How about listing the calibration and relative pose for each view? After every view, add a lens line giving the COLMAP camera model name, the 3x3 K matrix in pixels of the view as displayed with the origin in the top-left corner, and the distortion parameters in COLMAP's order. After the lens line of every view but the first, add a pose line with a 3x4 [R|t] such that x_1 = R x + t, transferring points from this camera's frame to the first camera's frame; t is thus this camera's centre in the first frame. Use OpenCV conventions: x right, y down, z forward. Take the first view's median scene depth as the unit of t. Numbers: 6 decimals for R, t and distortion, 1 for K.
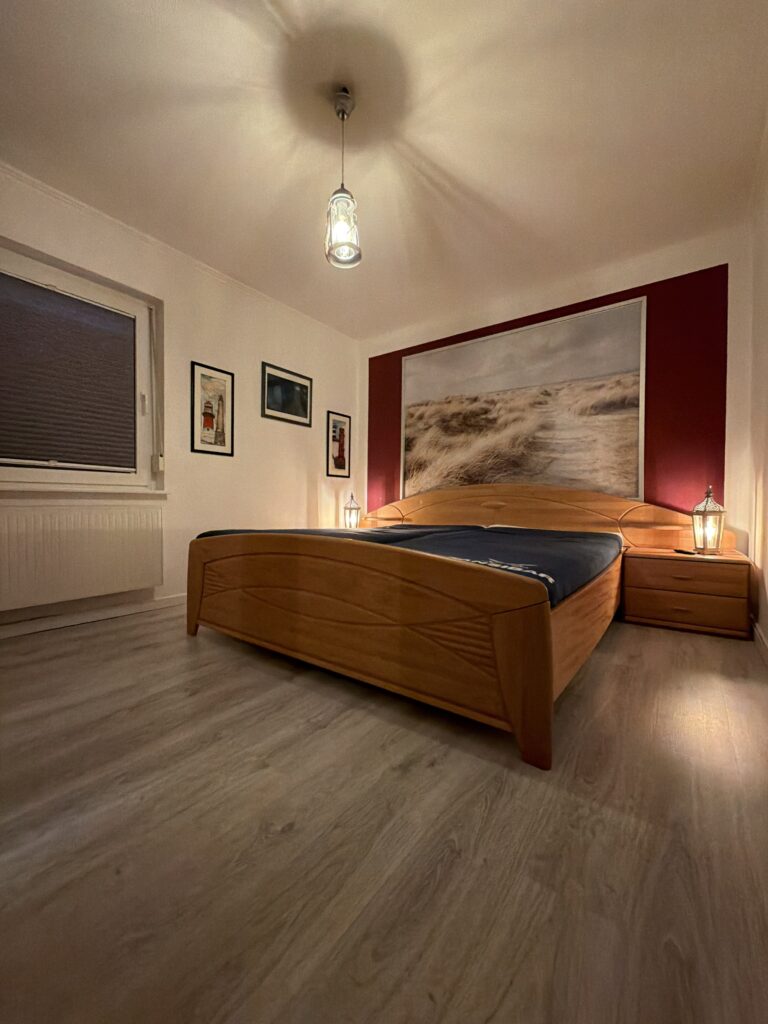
lens RADIAL K [[407.6, 0, 383.5], [0, 407.6, 512.7], [0, 0, 1]] dist [-0.001669, 0.000242]
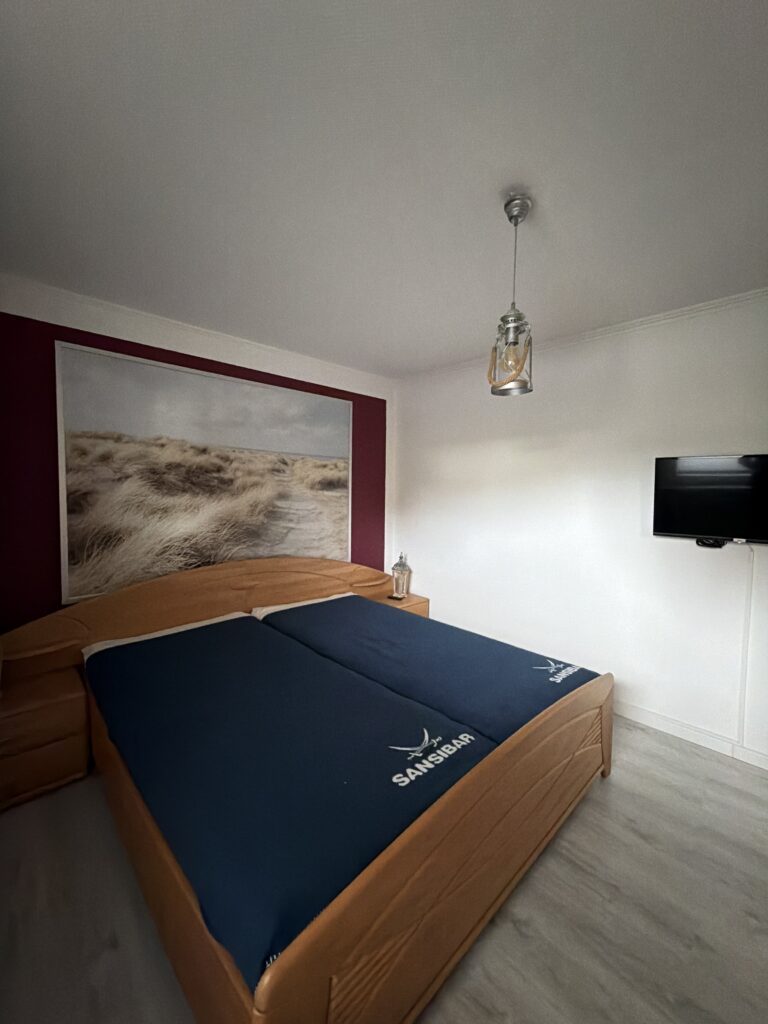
lens RADIAL K [[407.6, 0, 385.2], [0, 407.6, 512.4], [0, 0, 1]] dist [-0.001669, 0.000242]
pose [[0.165461, -0.055910, 0.984630, -0.548645], [0.008608, 0.998436, 0.055247, -0.232471], [-0.986179, -0.000666, 0.165683, 0.620547]]
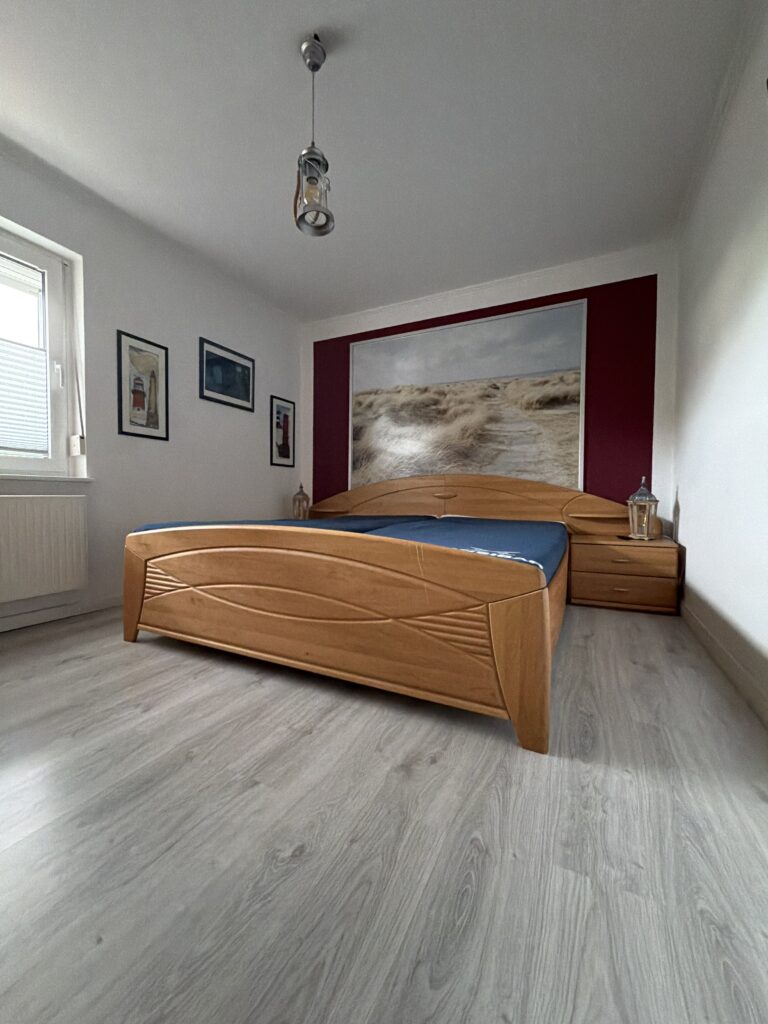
lens RADIAL K [[407.6, 0, 383.0], [0, 407.6, 512.3], [0, 0, 1]] dist [-0.001669, 0.000242]
pose [[0.984829, -0.006119, 0.173417, -0.061066], [0.003009, 0.999830, 0.018189, 0.004902], [-0.173499, -0.017391, 0.984680, 0.031186]]
